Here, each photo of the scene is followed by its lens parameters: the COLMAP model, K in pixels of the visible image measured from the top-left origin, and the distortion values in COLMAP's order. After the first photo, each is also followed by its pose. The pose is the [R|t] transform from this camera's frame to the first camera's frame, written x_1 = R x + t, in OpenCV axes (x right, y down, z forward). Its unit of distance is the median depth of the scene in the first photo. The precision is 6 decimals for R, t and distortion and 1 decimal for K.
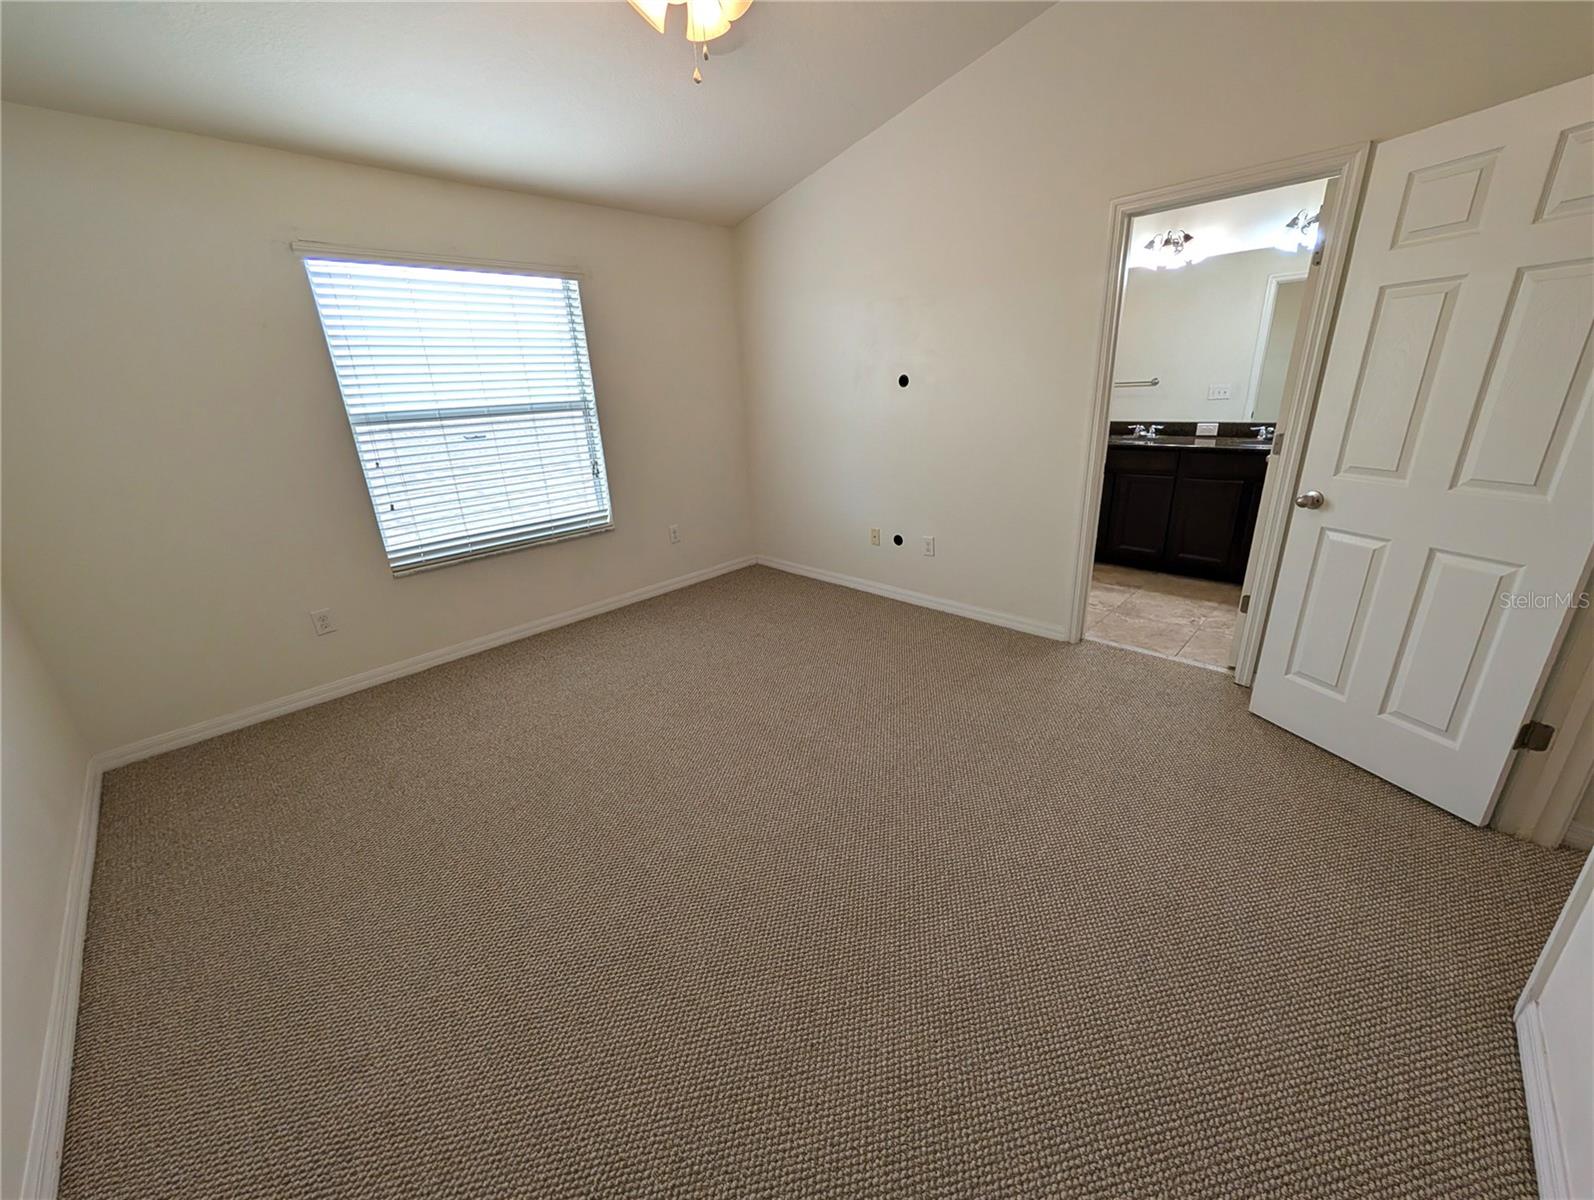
lens RADIAL K [[603.3, 0, 798.1], [0, 603.3, 594.9], [0, 0, 1]] dist [0.000285, -0.000052]
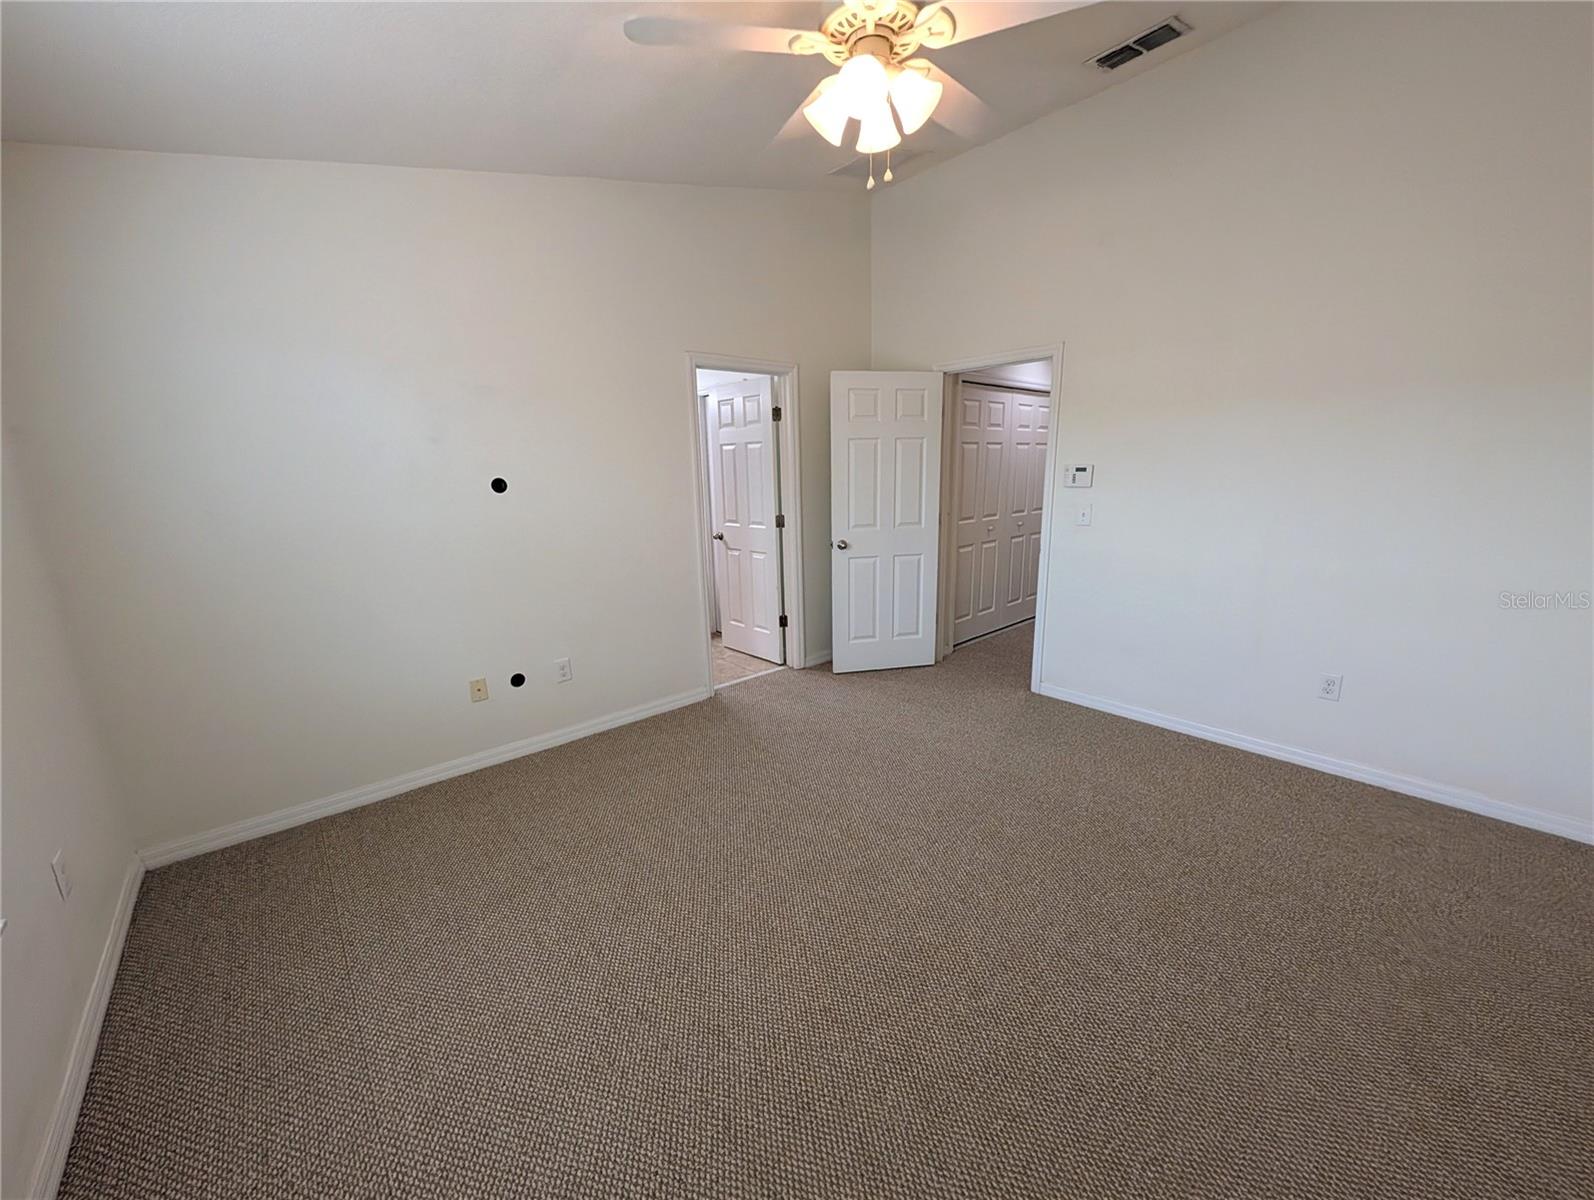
lens RADIAL K [[629.3, 0, 805.8], [0, 629.3, 593.0], [0, 0, 1]] dist [0.000337, 0.000004]
pose [[0.065450, -0.166243, 0.983910, -0.598941], [0.346976, 0.928286, 0.133764, -0.176258], [-0.935587, 0.332639, 0.118439, 0.519270]]
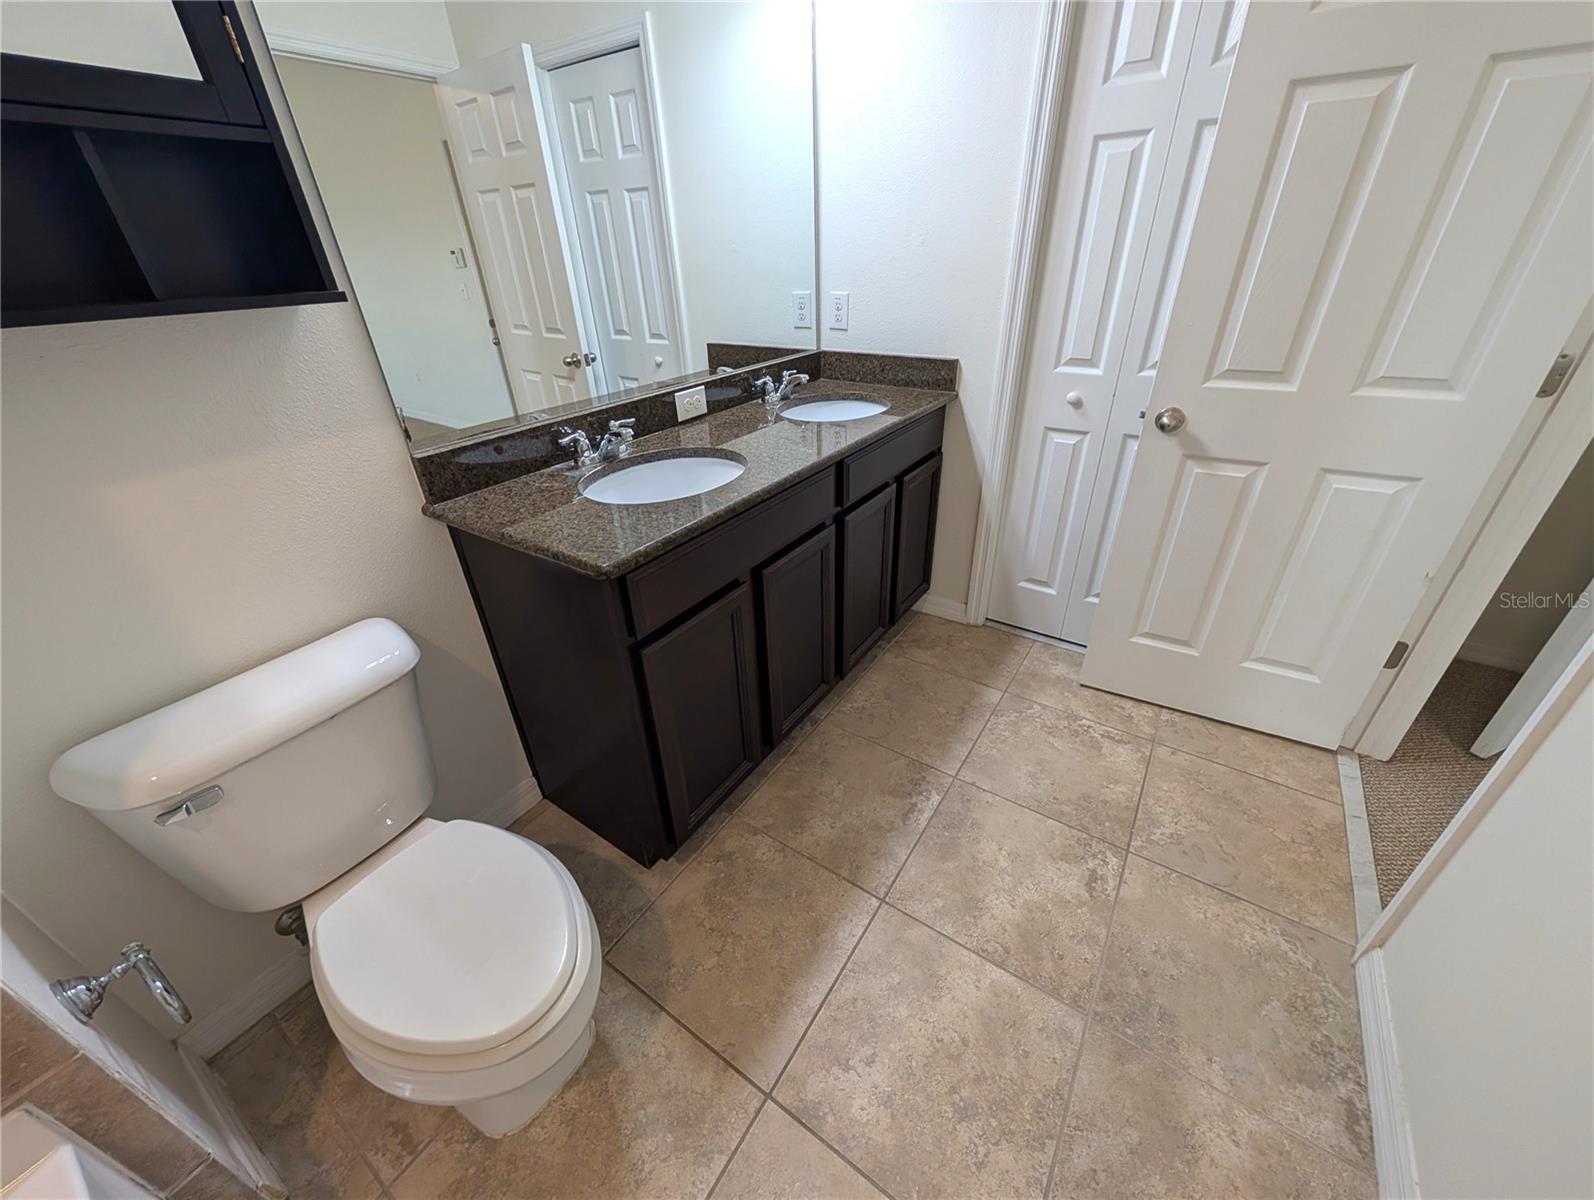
lens RADIAL K [[603.3, 0, 798.1], [0, 603.3, 594.9], [0, 0, 1]] dist [0.000285, -0.000052]
pose [[-0.166180, -0.447129, 0.878897, 0.256155], [0.368627, 0.798503, 0.475928, -0.365762], [-0.914603, 0.403075, 0.032129, 1.049261]]
